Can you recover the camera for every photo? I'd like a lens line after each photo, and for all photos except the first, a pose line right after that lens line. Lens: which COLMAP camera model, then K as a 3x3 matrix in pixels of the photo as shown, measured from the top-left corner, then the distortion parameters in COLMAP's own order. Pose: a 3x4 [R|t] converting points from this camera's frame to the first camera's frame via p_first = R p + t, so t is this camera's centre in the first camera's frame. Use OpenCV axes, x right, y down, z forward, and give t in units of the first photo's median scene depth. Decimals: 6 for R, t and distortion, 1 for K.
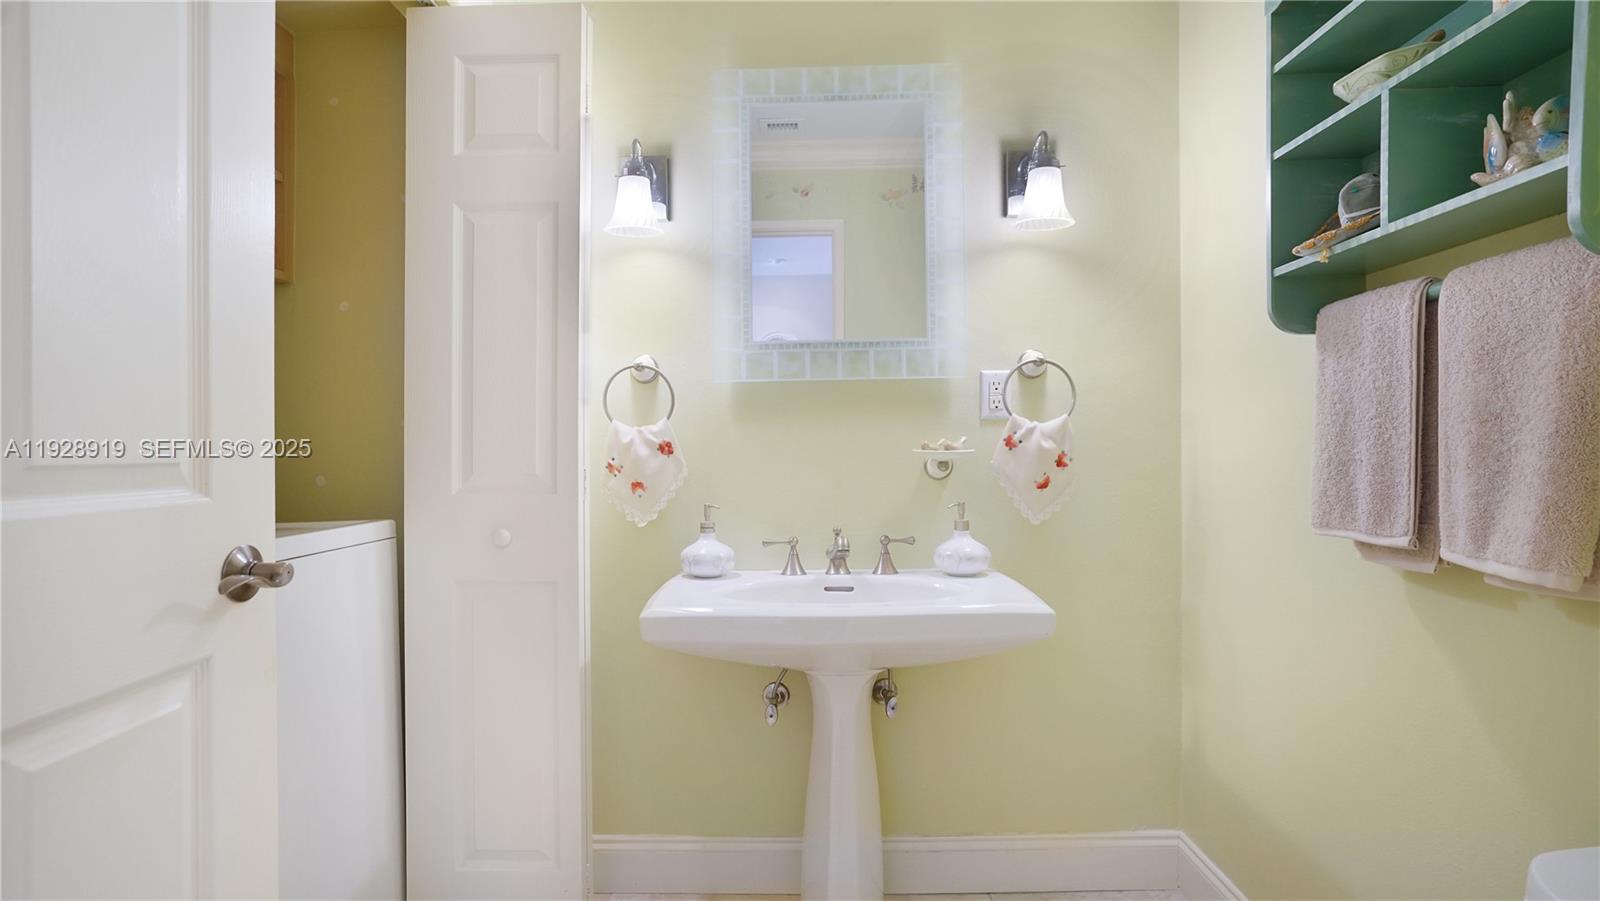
lens RADIAL K [[738.6, 0, 799.1], [0, 738.6, 458.8], [0, 0, 1]] dist [-0.058544, 0.024963]
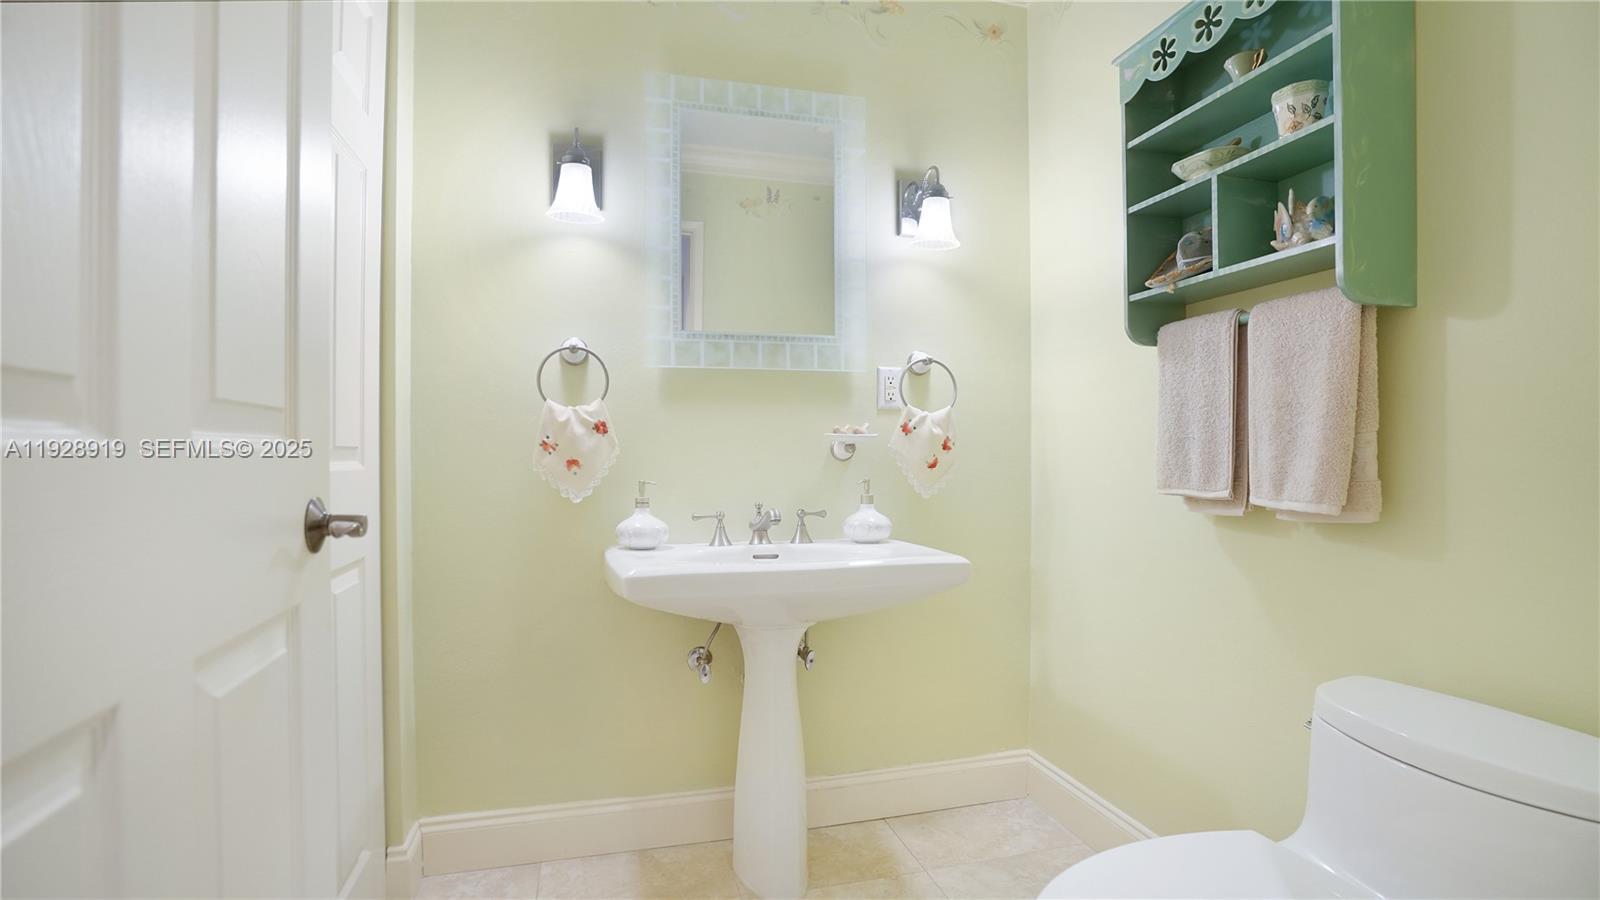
lens RADIAL K [[730.5, 0, 804.9], [0, 730.5, 462.7], [0, 0, 1]] dist [-0.048967, 0.012661]
pose [[0.958537, 0.007371, 0.284873, -0.199631], [-0.007845, 0.999969, 0.000521, 0.033194], [-0.284860, -0.002735, 0.958565, -0.071115]]
